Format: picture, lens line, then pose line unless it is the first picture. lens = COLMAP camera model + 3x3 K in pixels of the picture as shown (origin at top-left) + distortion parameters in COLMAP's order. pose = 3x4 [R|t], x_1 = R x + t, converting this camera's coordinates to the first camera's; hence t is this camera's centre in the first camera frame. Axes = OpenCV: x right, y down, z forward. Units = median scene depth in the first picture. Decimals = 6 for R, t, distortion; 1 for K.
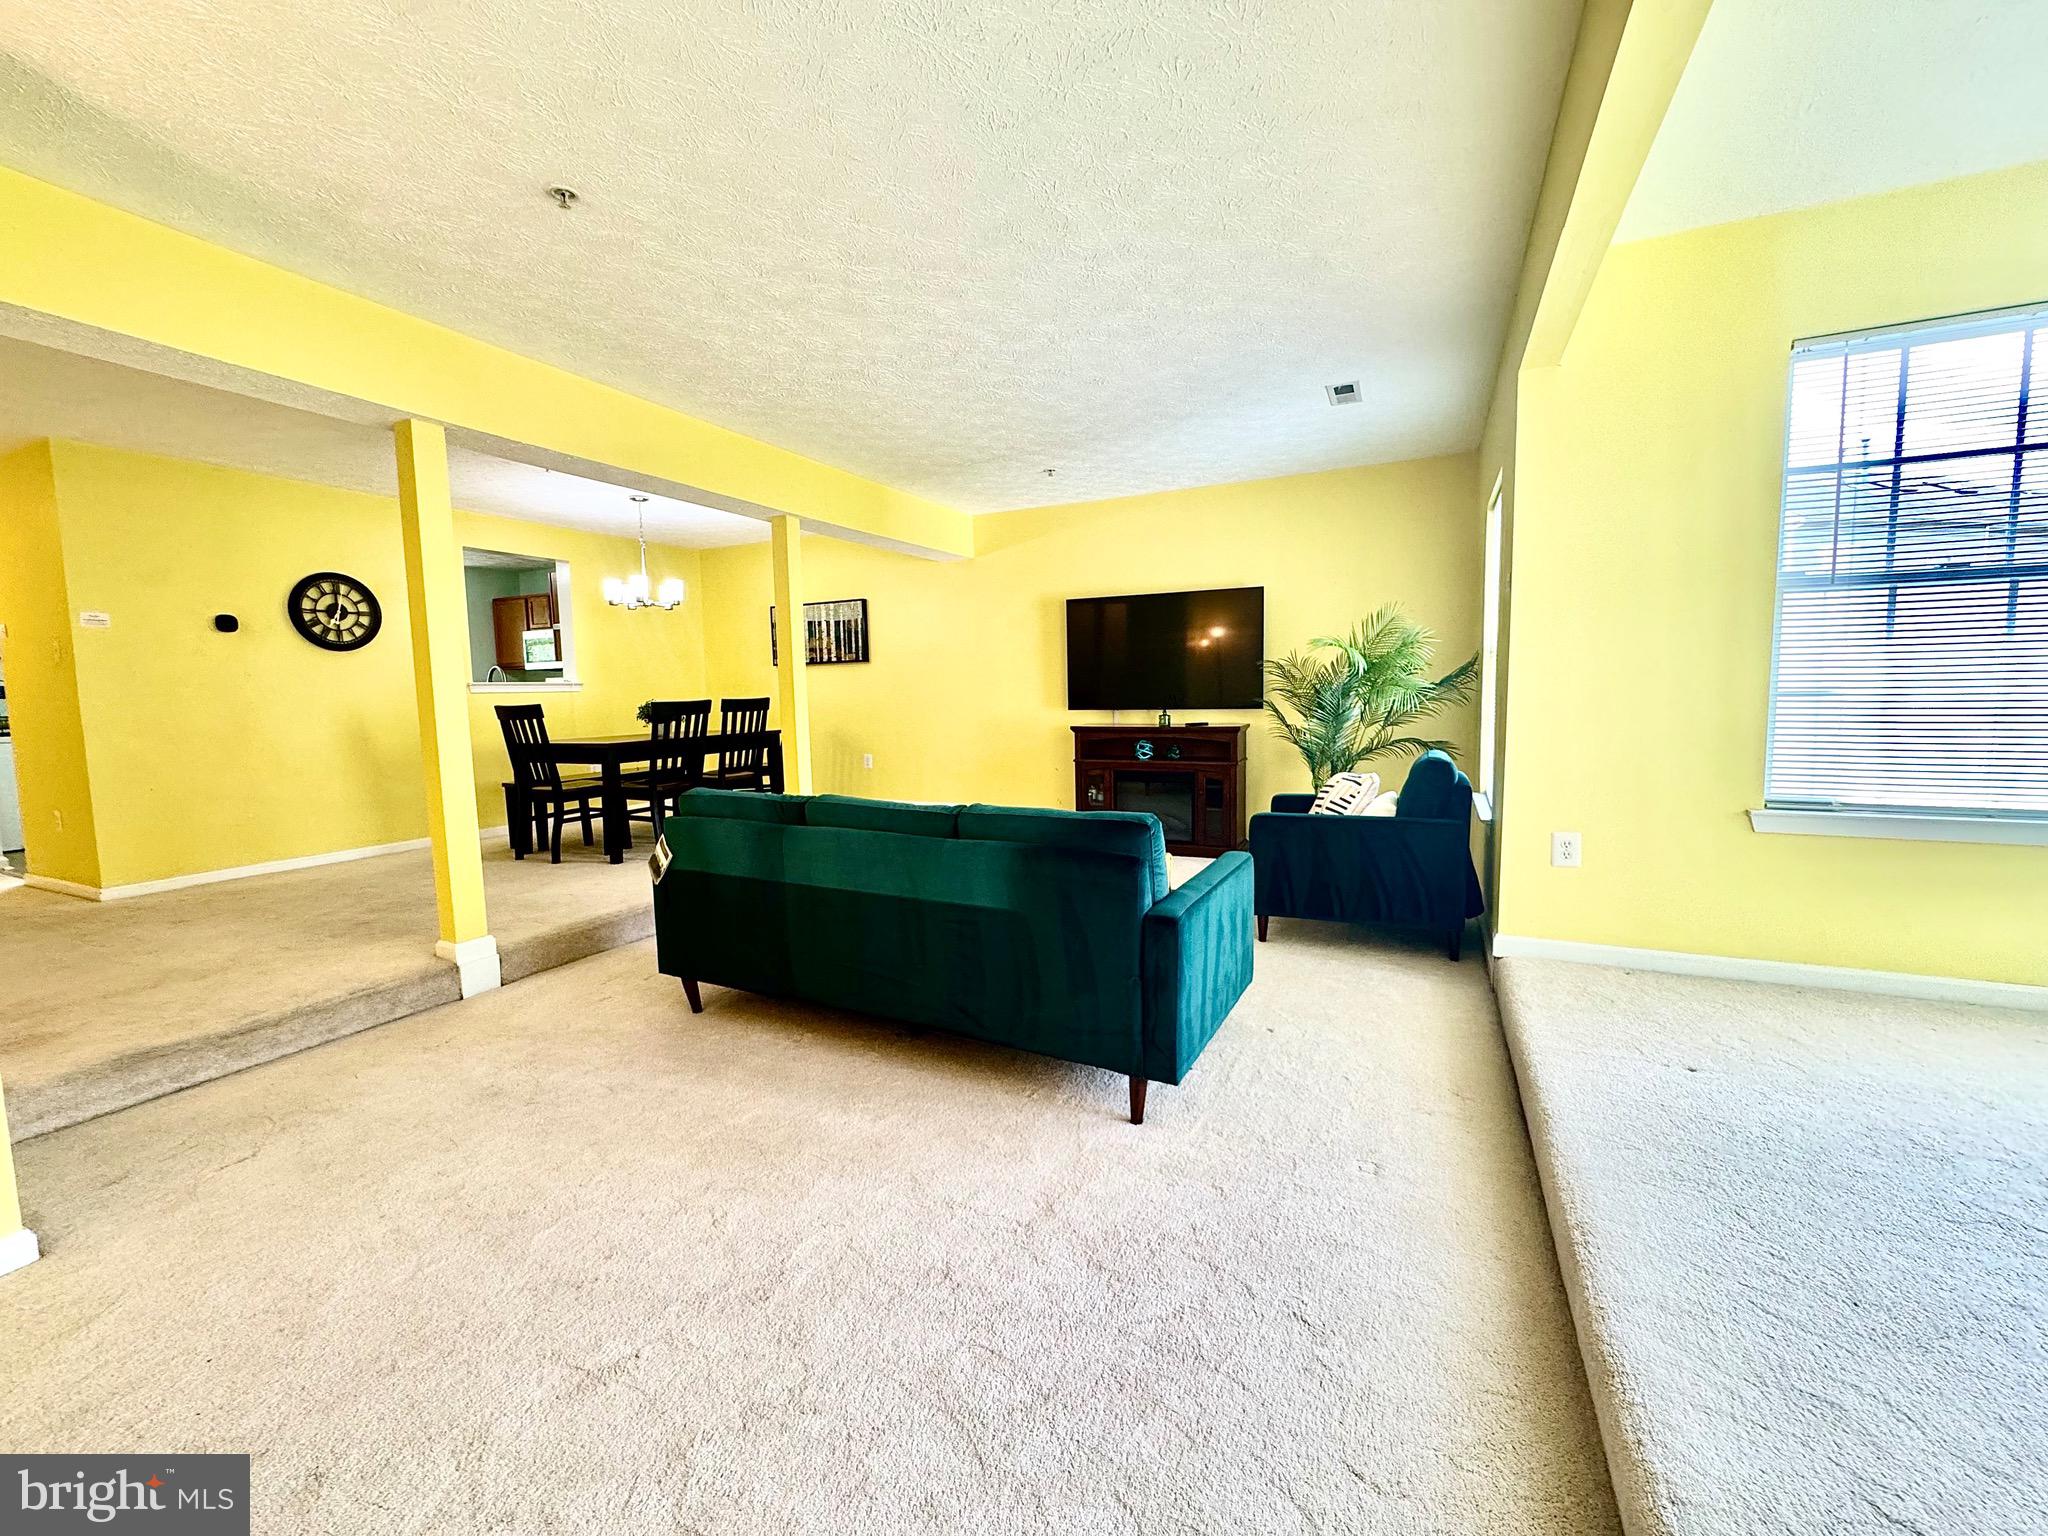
lens RADIAL K [[819.8, 0, 1013.9], [0, 819.8, 759.2], [0, 0, 1]] dist [-0.006056, 0.001182]
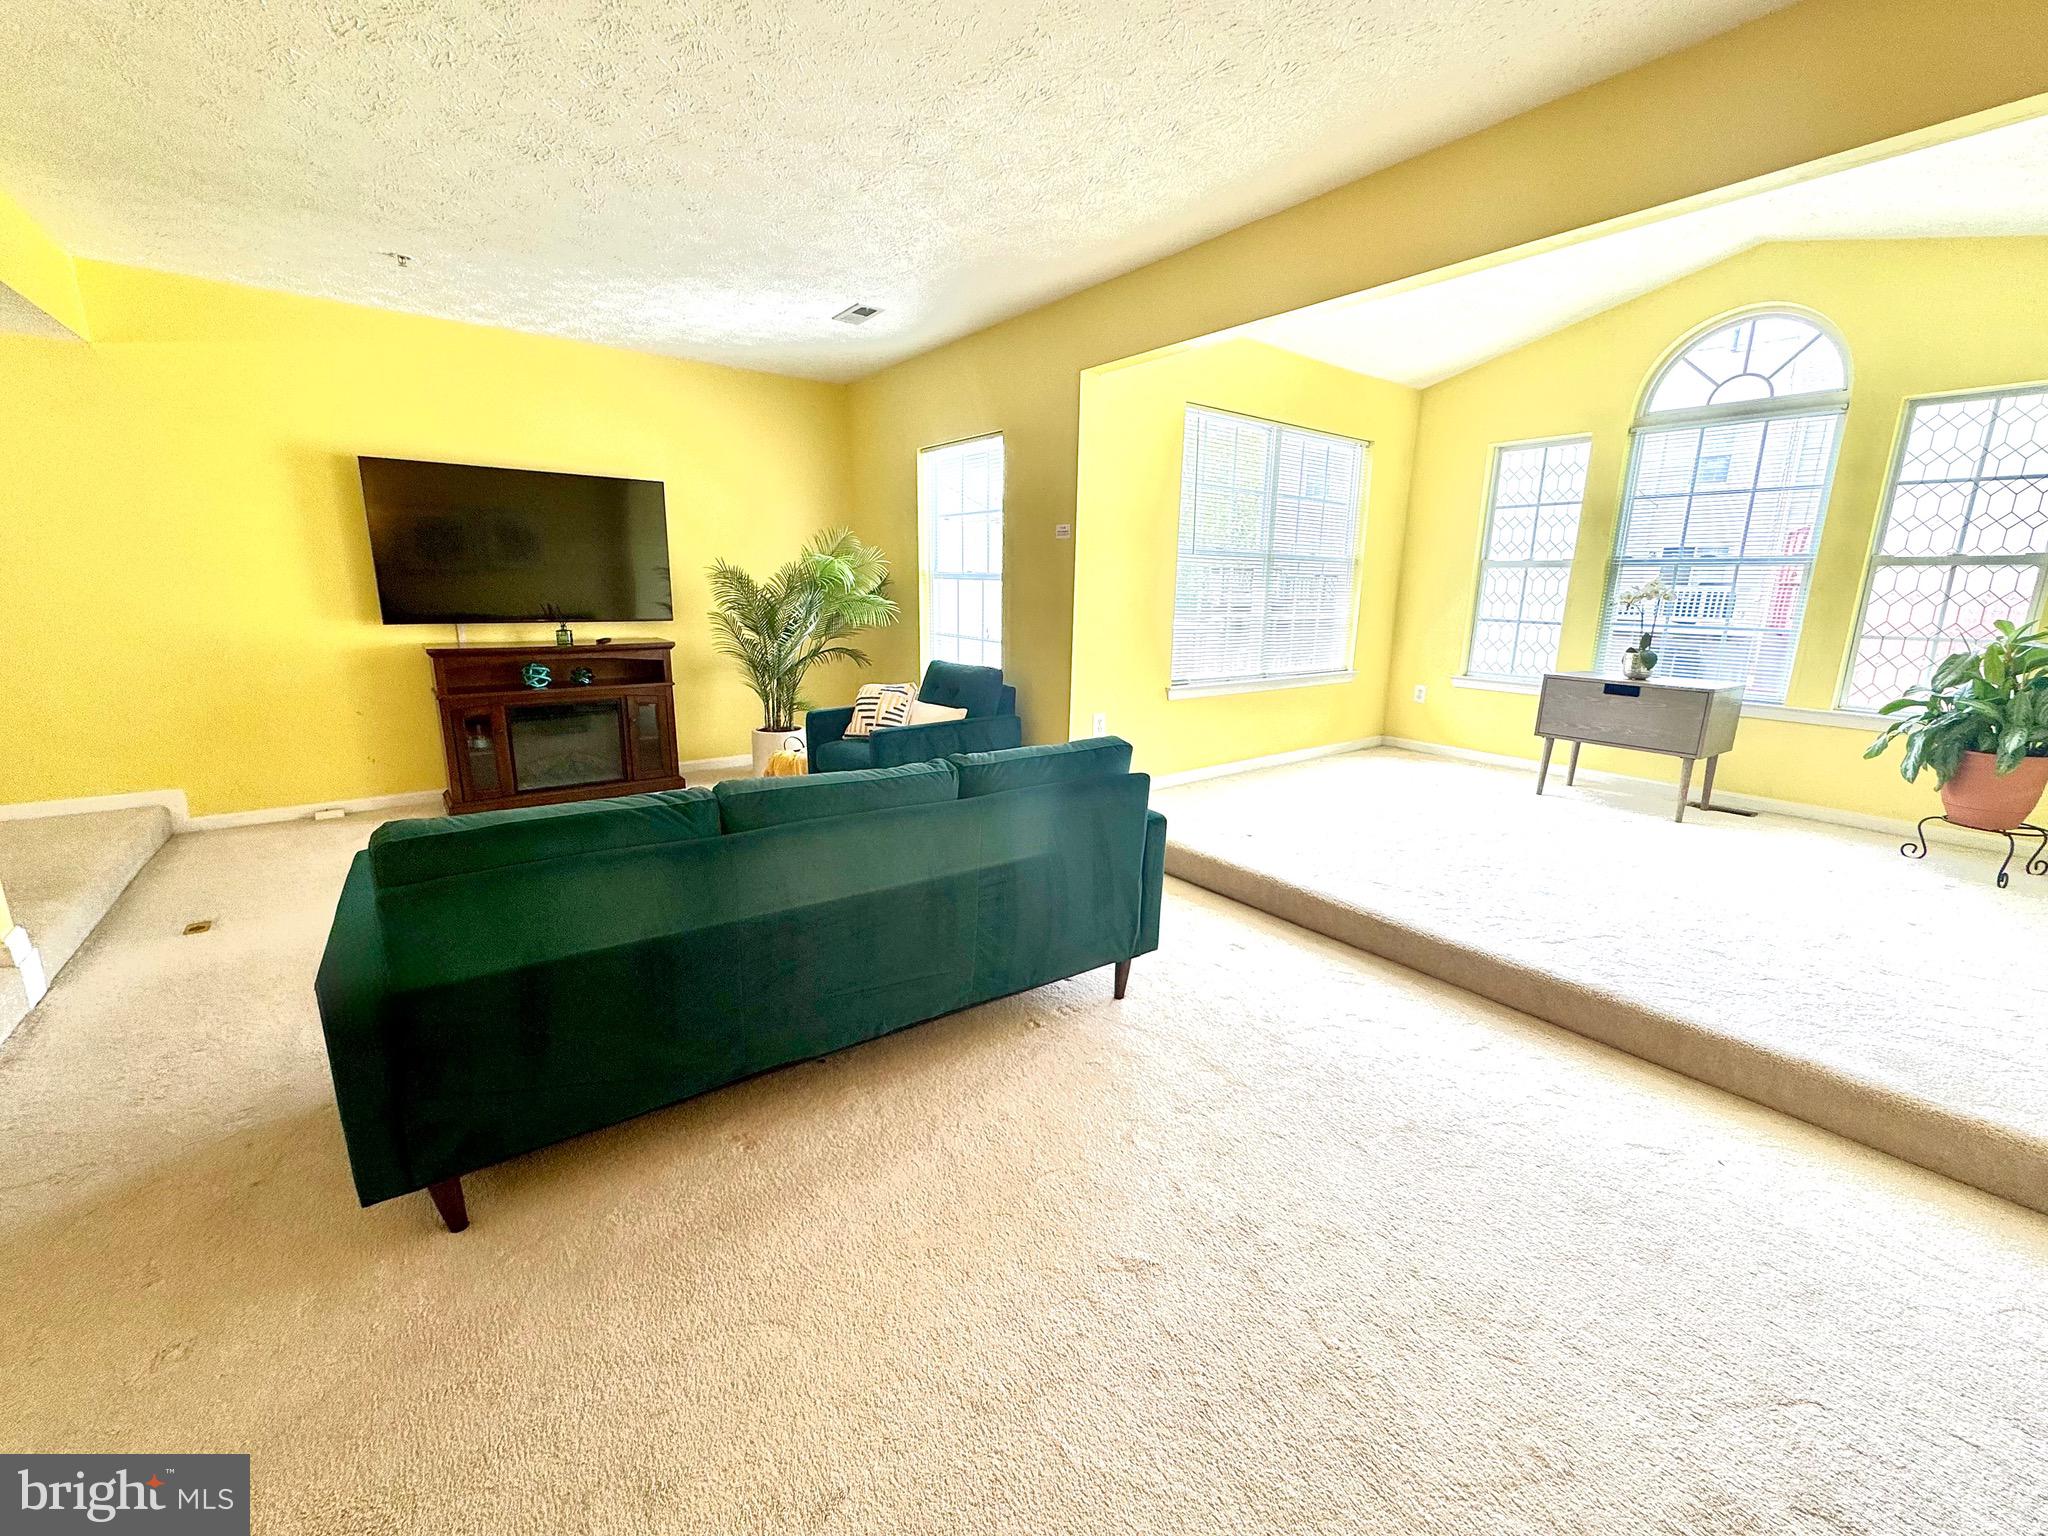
lens RADIAL K [[819.8, 0, 1030.6], [0, 819.8, 761.7], [0, 0, 1]] dist [-0.006056, 0.001182]
pose [[0.448234, -0.163316, 0.878871, -0.610665], [0.047274, 0.986124, 0.159136, -0.058738], [-0.892666, -0.029782, 0.449735, 0.411809]]
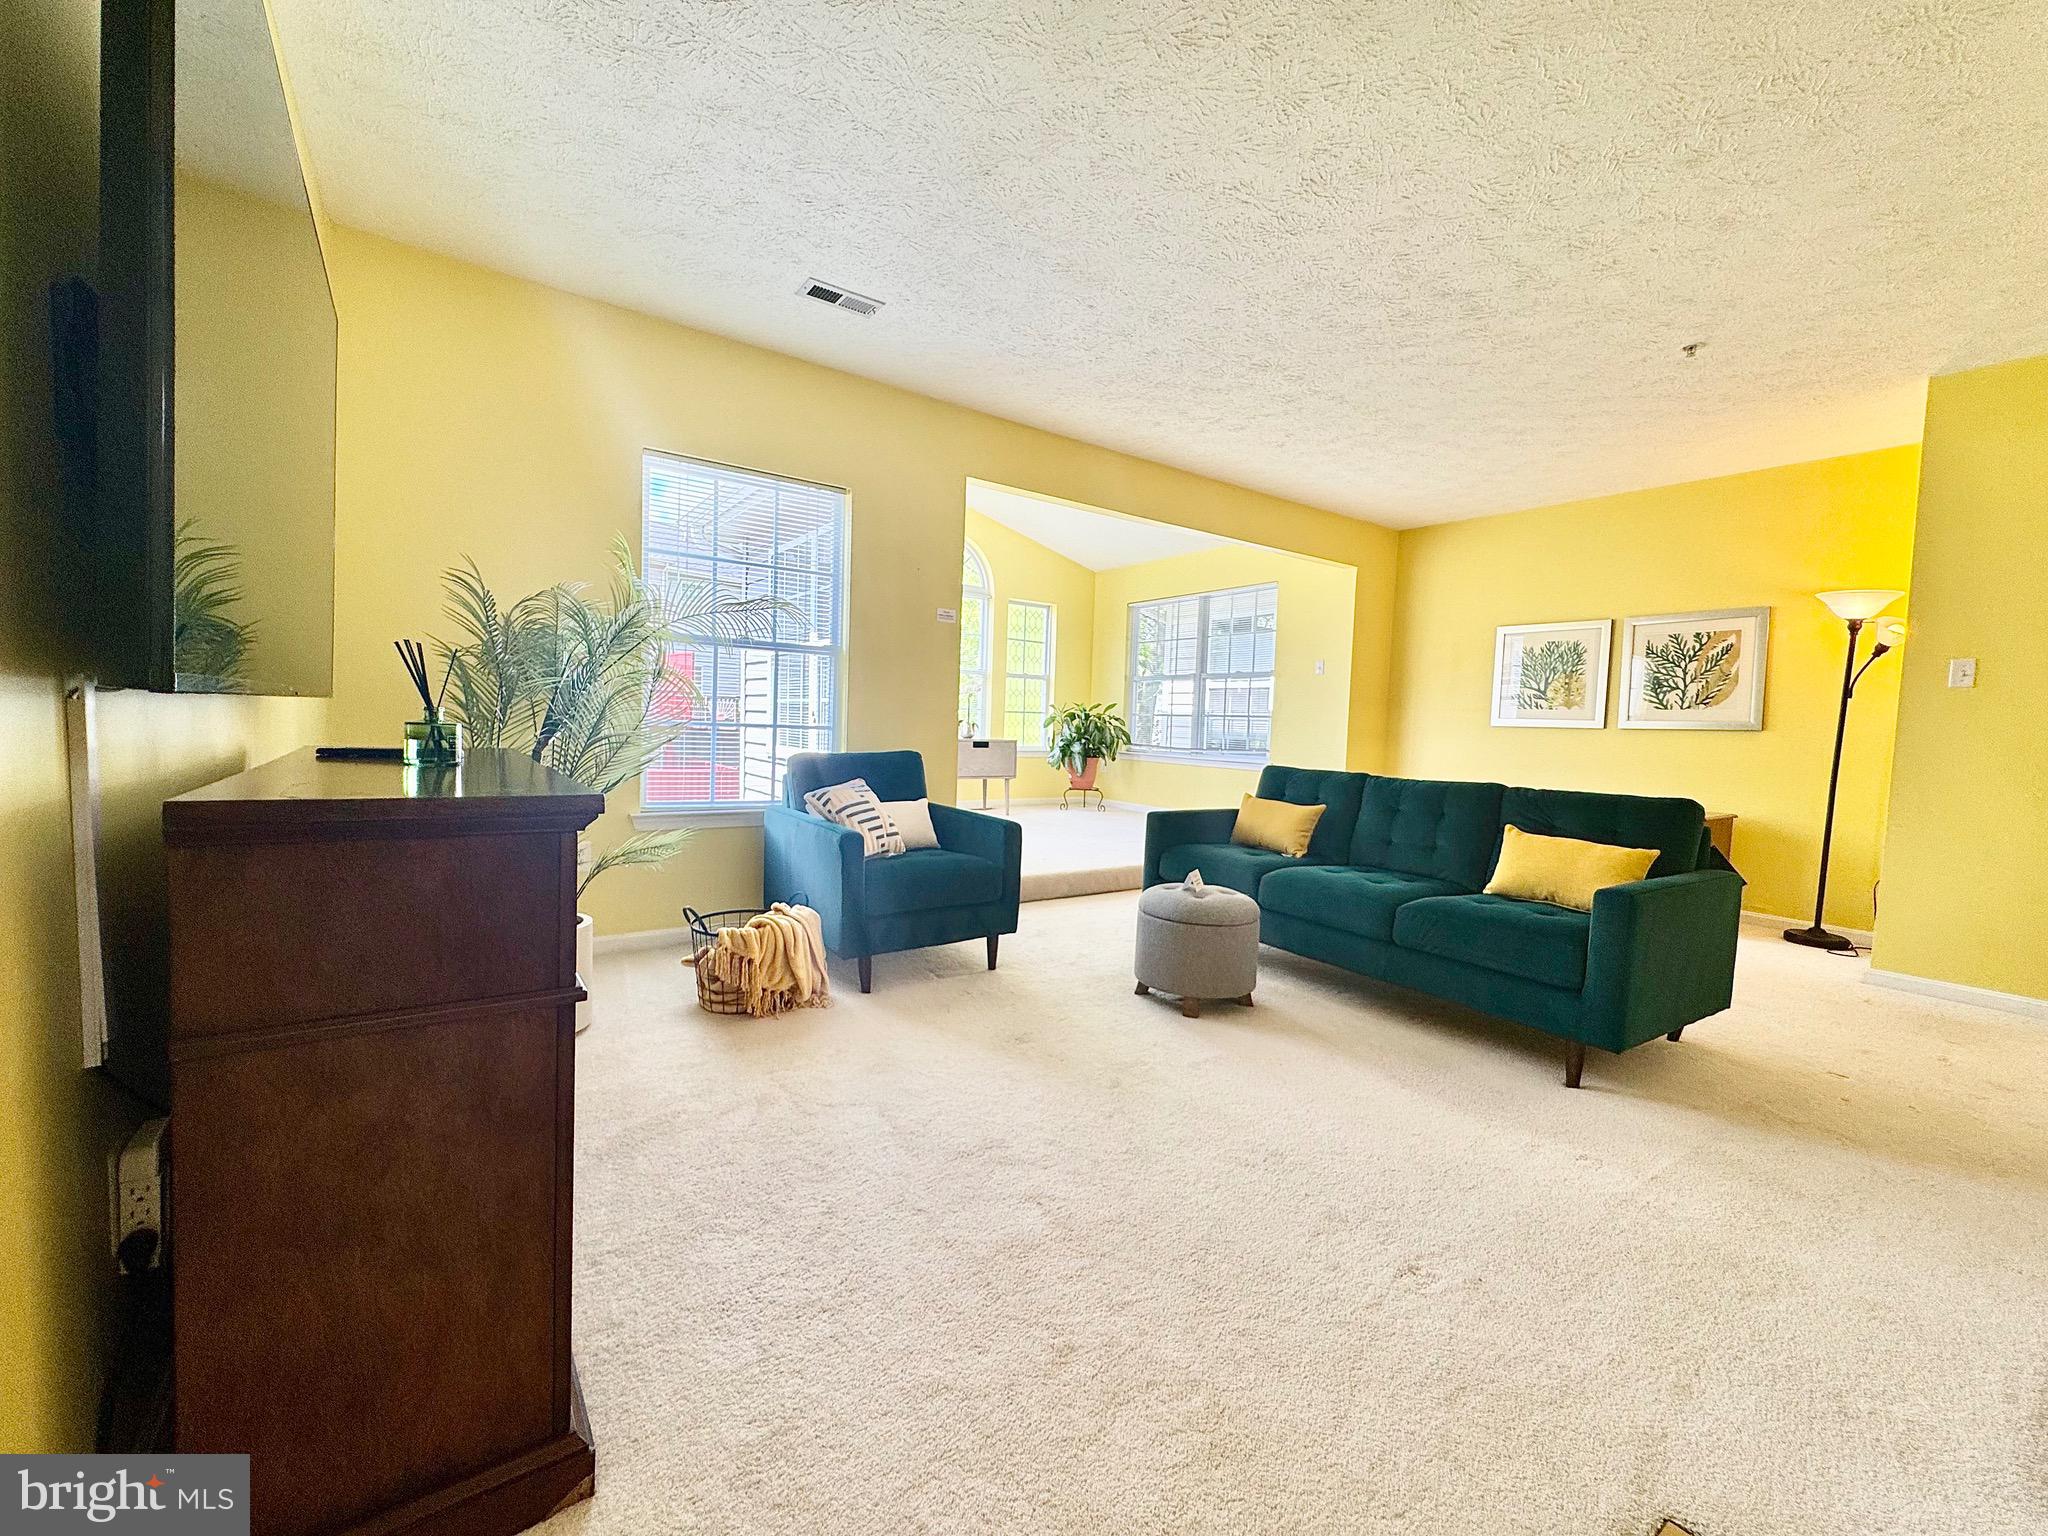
lens RADIAL K [[819.8, 0, 1025.9], [0, 819.8, 767.3], [0, 0, 1]] dist [-0.006056, 0.001182]
pose [[-0.874767, -0.036653, 0.483156, -0.173119], [0.024206, 0.992584, 0.119125, -0.118124], [-0.483939, 0.115902, -0.867392, 2.043842]]
